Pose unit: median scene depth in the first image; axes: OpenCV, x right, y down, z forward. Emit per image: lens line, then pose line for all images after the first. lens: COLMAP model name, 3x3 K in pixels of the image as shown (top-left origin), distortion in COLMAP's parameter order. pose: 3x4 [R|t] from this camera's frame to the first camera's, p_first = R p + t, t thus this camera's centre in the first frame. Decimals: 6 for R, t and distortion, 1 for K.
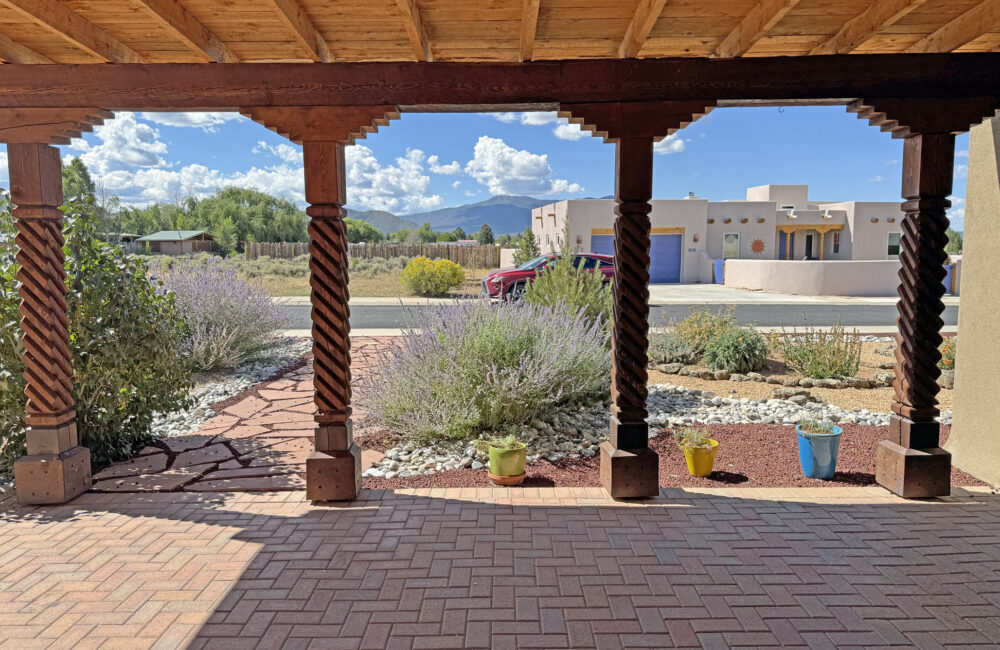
lens RADIAL K [[694.0, 0, 502.3], [0, 694.0, 319.7], [0, 0, 1]] dist [0.040389, -0.041200]
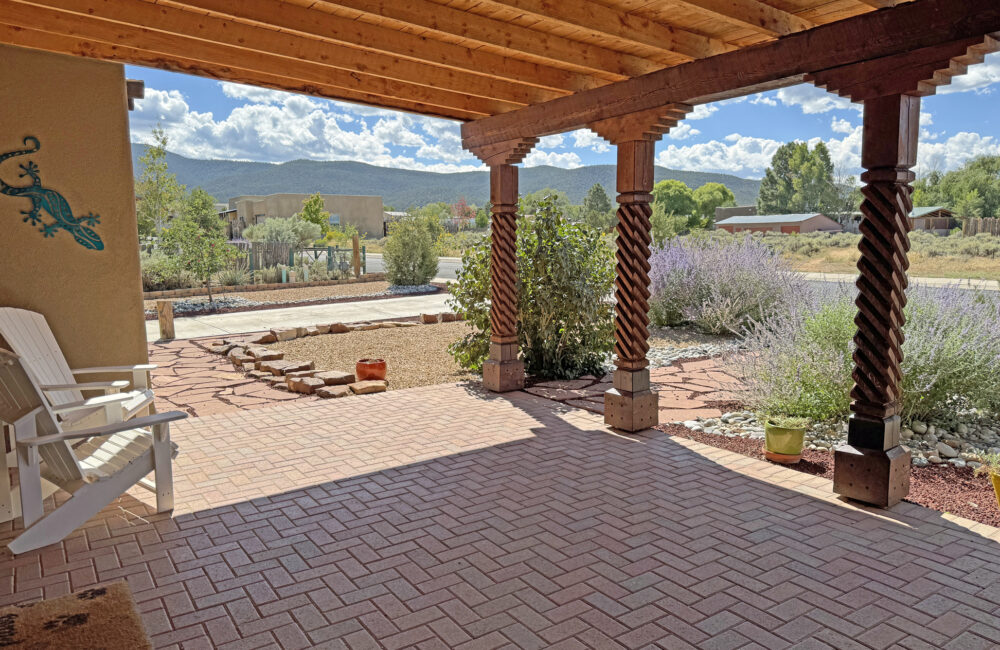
lens RADIAL K [[694.0, 0, 501.2], [0, 694.0, 328.3], [0, 0, 1]] dist [0.040389, -0.041200]
pose [[0.571407, 0.104922, -0.813932, 0.639015], [-0.070673, 0.994400, 0.078572, -0.006008], [0.817618, 0.012626, 0.575622, 0.095235]]
